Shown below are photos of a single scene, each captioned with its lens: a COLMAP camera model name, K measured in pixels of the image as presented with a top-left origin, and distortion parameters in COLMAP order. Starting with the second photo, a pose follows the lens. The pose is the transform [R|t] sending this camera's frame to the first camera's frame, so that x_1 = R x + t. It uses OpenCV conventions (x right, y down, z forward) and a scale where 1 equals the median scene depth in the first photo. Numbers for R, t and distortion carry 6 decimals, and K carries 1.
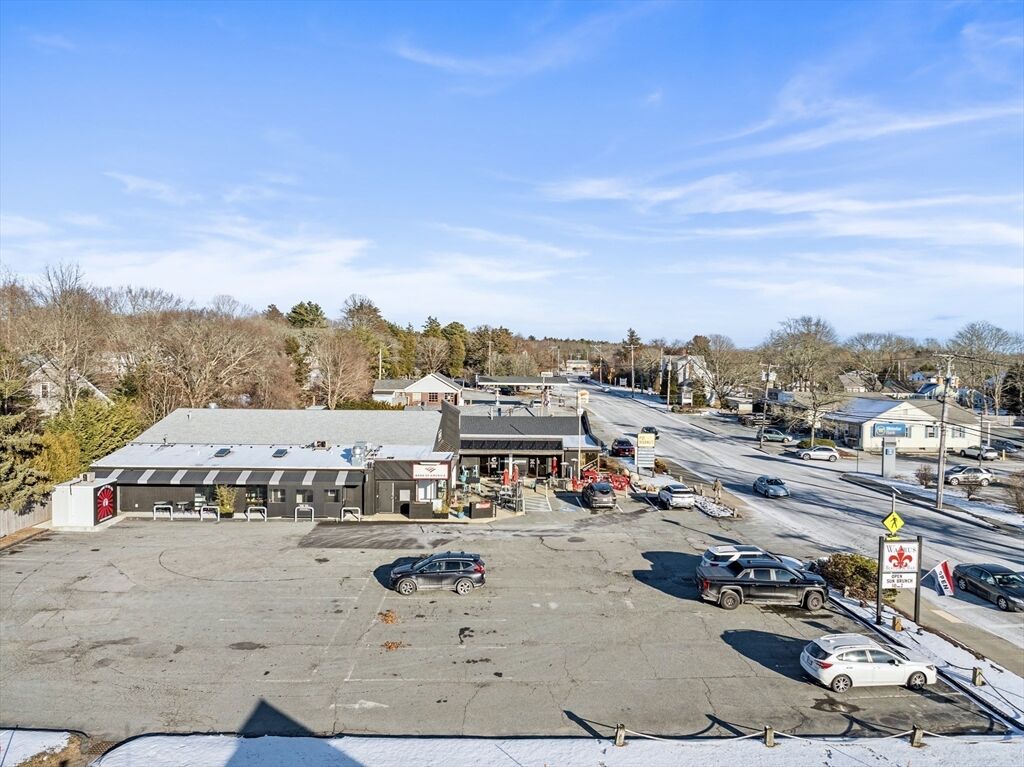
lens RADIAL K [[718.8, 0, 512.0], [0, 718.8, 383.5], [0, 0, 1]] dist [-0.034252, 0.001403]
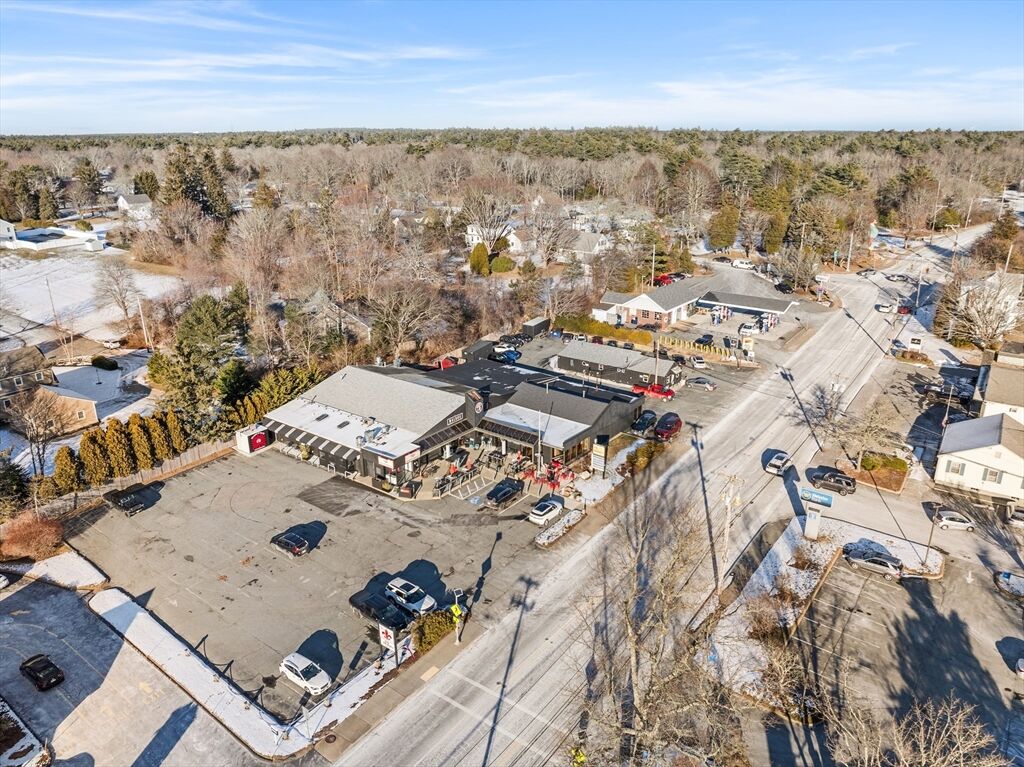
lens RADIAL K [[718.8, 0, 512.0], [0, 718.8, 383.5], [0, 0, 1]] dist [-0.034252, 0.001403]
pose [[0.768985, 0.199356, -0.607388, 0.837322], [0.000112, 0.950089, 0.311978, -0.440147], [0.639267, -0.239974, 0.730582, 0.011677]]
